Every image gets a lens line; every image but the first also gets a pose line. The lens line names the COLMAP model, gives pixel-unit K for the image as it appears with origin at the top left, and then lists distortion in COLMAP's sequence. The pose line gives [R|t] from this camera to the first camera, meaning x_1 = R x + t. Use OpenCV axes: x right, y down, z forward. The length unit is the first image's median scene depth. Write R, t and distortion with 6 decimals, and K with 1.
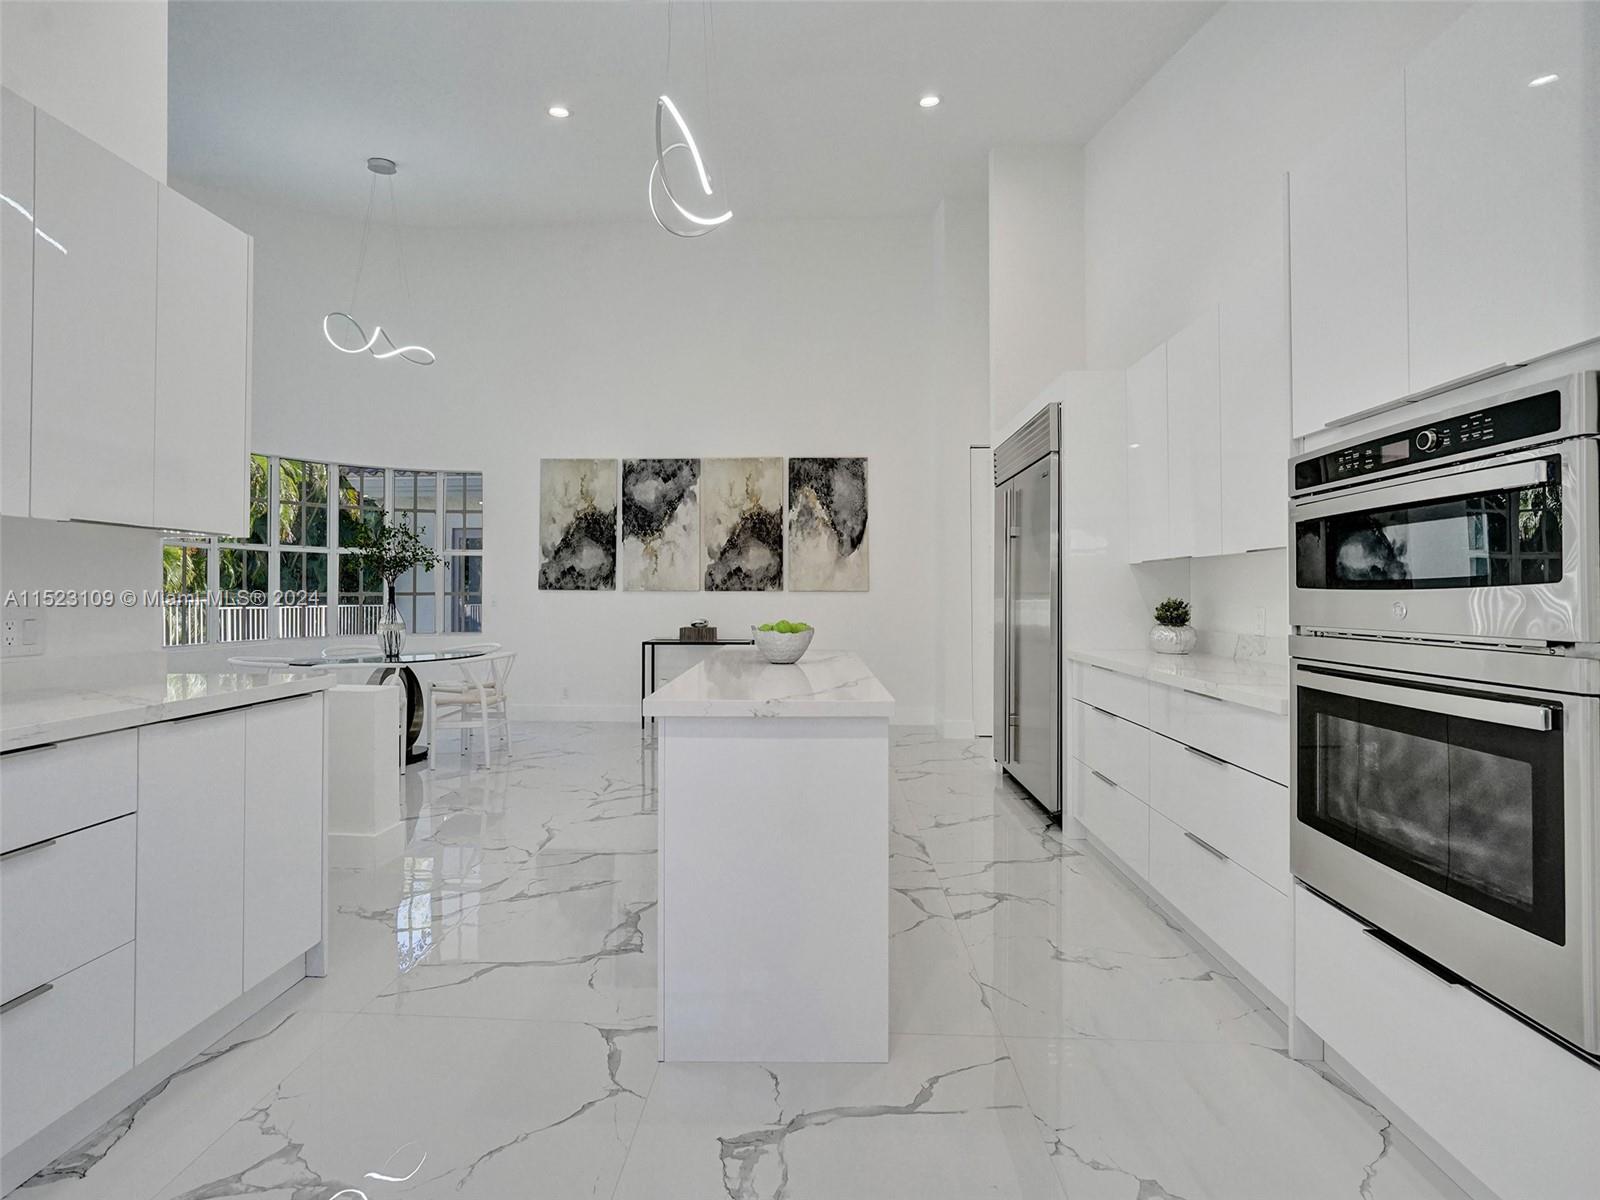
lens RADIAL K [[659.1, 0, 812.8], [0, 659.1, 584.2], [0, 0, 1]] dist [-0.011763, 0.001770]
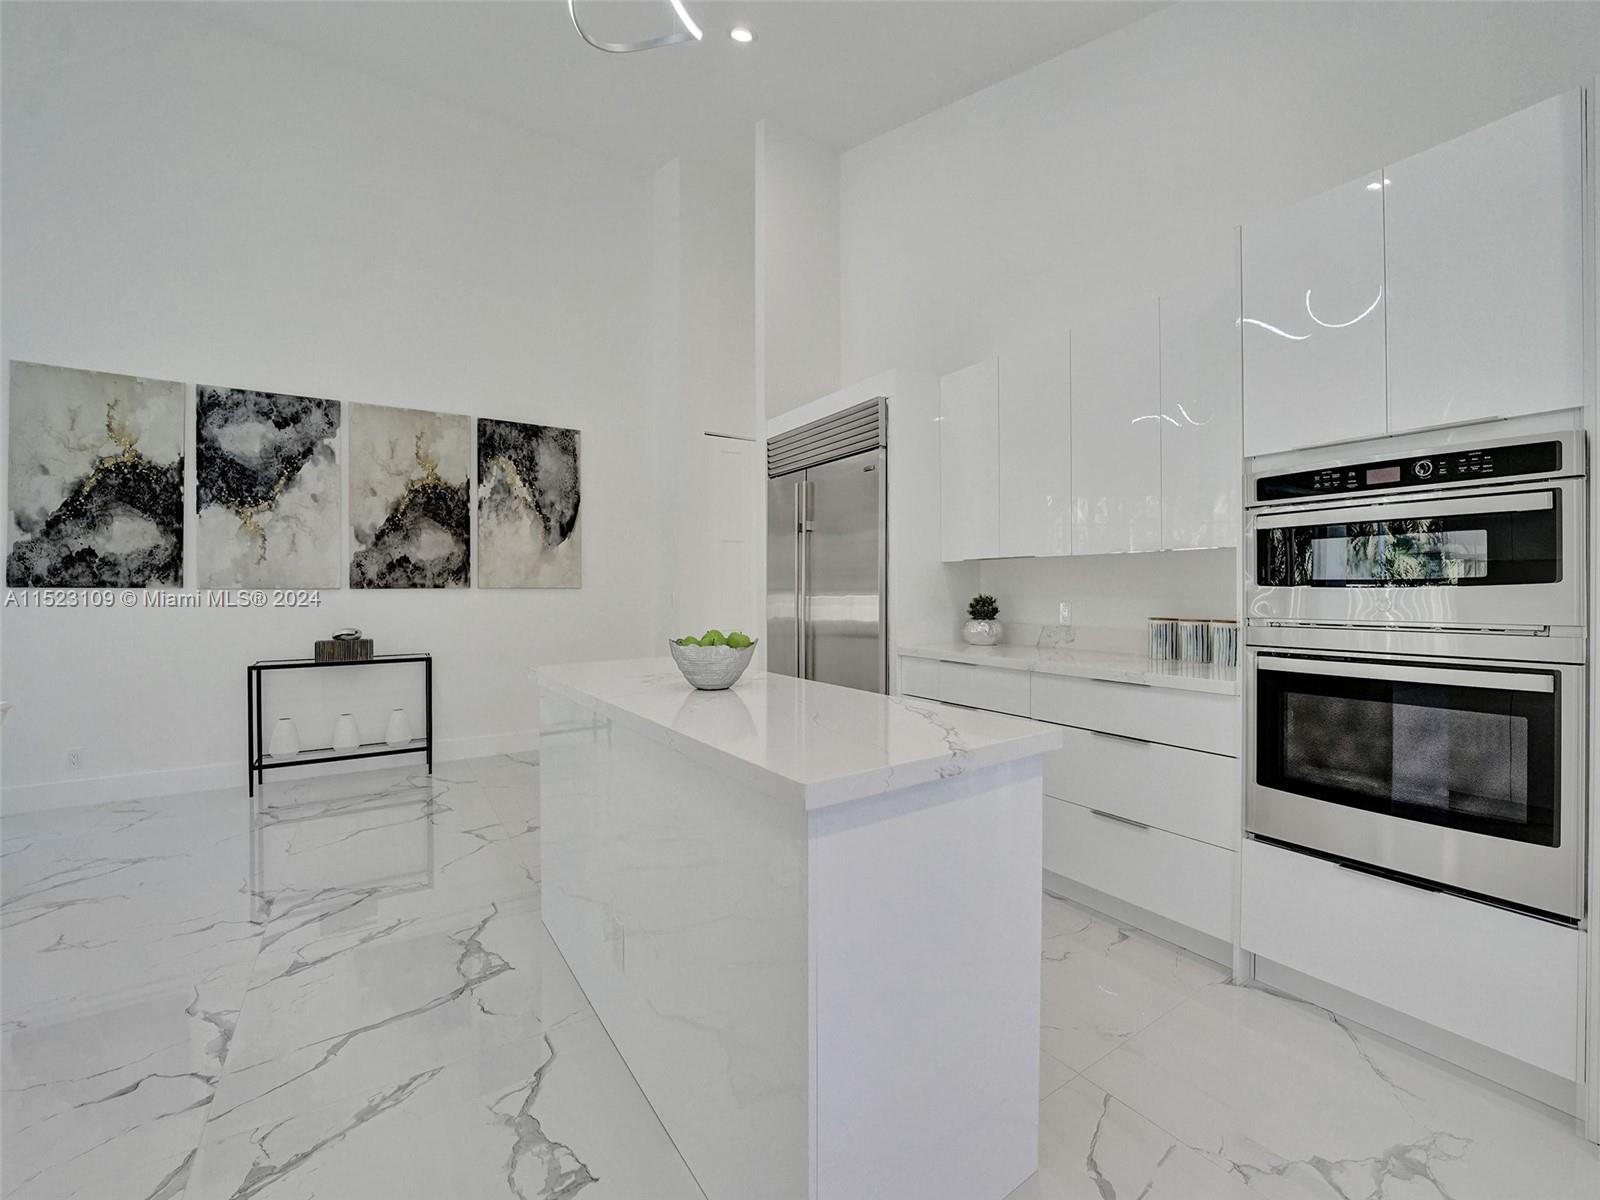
lens RADIAL K [[659.1, 0, 807.2], [0, 659.1, 586.4], [0, 0, 1]] dist [-0.011763, 0.001770]
pose [[0.822427, -0.004055, 0.568856, -0.168293], [-0.002478, 0.999940, 0.010711, -0.000987], [-0.568865, -0.010219, 0.822367, 0.142884]]
